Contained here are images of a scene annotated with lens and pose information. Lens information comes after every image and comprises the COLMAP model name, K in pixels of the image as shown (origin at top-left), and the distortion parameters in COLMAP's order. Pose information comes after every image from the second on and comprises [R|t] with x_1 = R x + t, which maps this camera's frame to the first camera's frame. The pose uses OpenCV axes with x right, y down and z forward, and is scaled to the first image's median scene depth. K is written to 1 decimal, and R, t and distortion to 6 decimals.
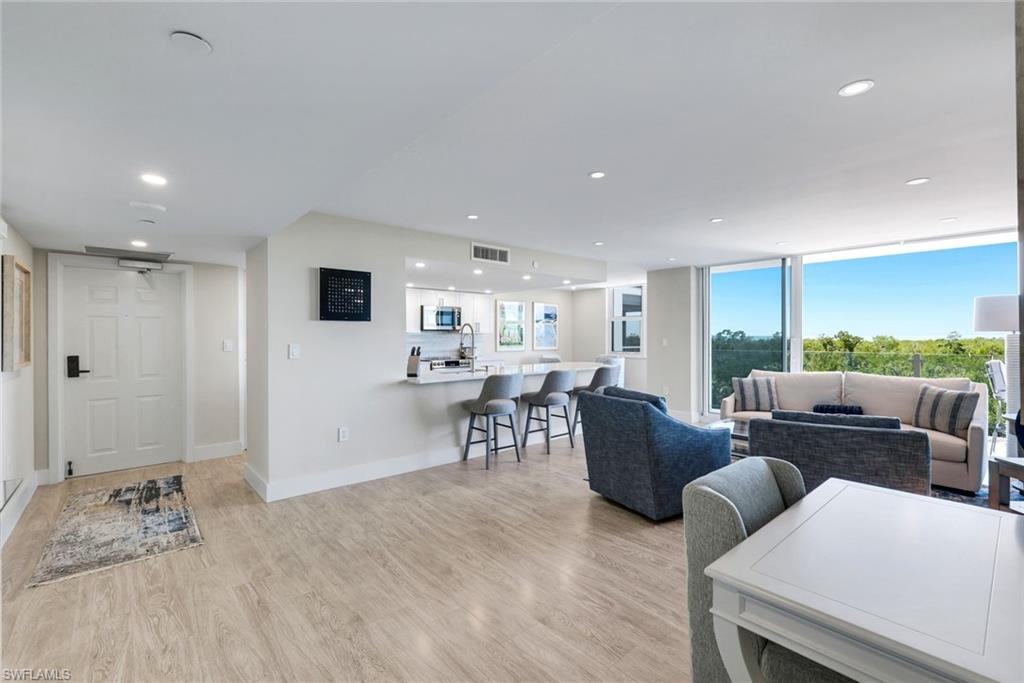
lens RADIAL K [[454.4, 0, 510.8], [0, 454.4, 337.3], [0, 0, 1]] dist [-0.001350, 0.000929]
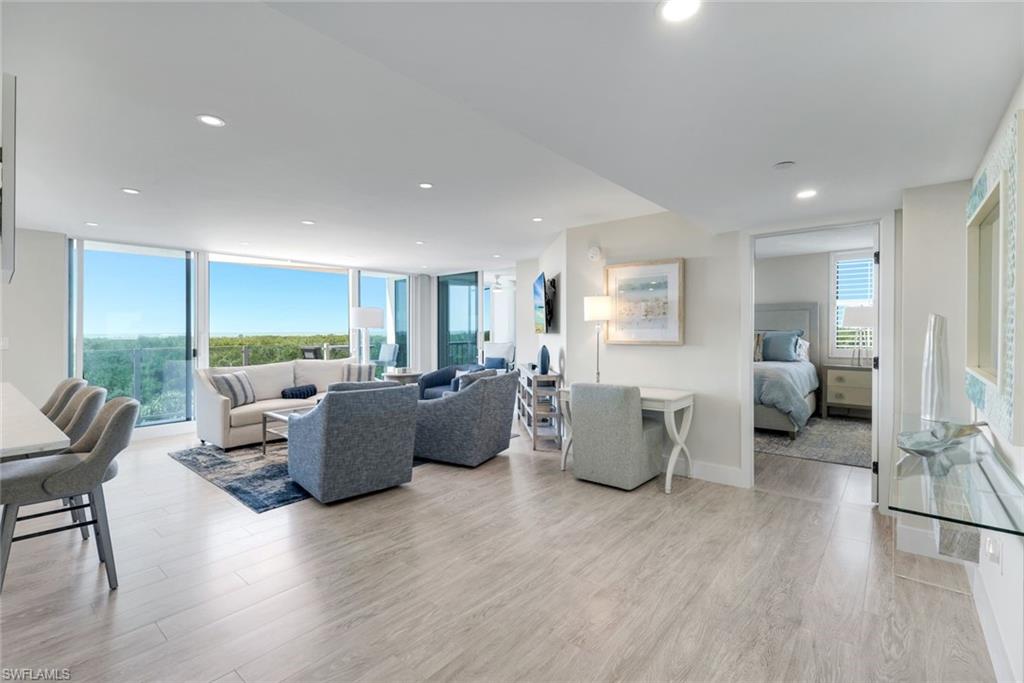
lens RADIAL K [[454.4, 0, 515.4], [0, 454.4, 334.1], [0, 0, 1]] dist [-0.001350, 0.000929]
pose [[-0.160399, -0.006486, 0.987031, -0.691243], [0.010136, 0.999915, 0.008217, 0.002140], [-0.987000, 0.011322, -0.160320, 0.696464]]
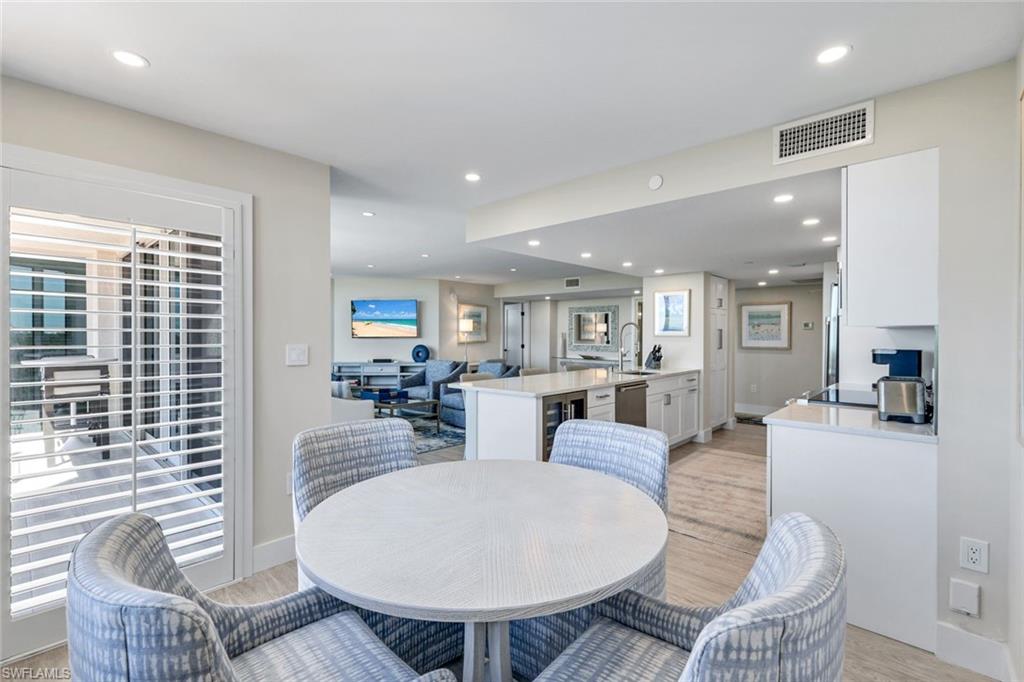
lens RADIAL K [[454.4, 0, 517.2], [0, 454.4, 338.9], [0, 0, 1]] dist [-0.001350, 0.000929]
pose [[-0.992386, 0.003067, -0.123125, 0.342368], [0.001470, 0.999914, 0.013057, -0.010361], [0.123154, 0.012777, -0.992305, 2.493129]]
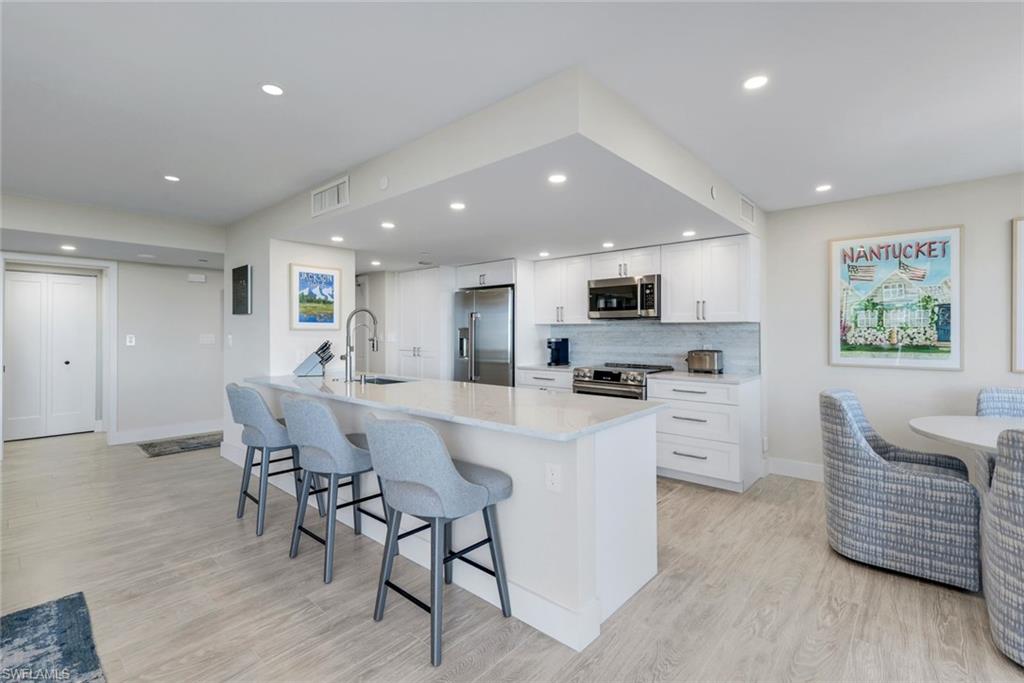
lens RADIAL K [[454.4, 0, 505.7], [0, 454.4, 330.1], [0, 0, 1]] dist [-0.001350, 0.000929]
pose [[0.123508, -0.002312, -0.992341, 0.762102], [-0.002271, 0.999994, -0.002613, 0.003112], [0.992341, 0.002576, 0.123502, 1.444086]]
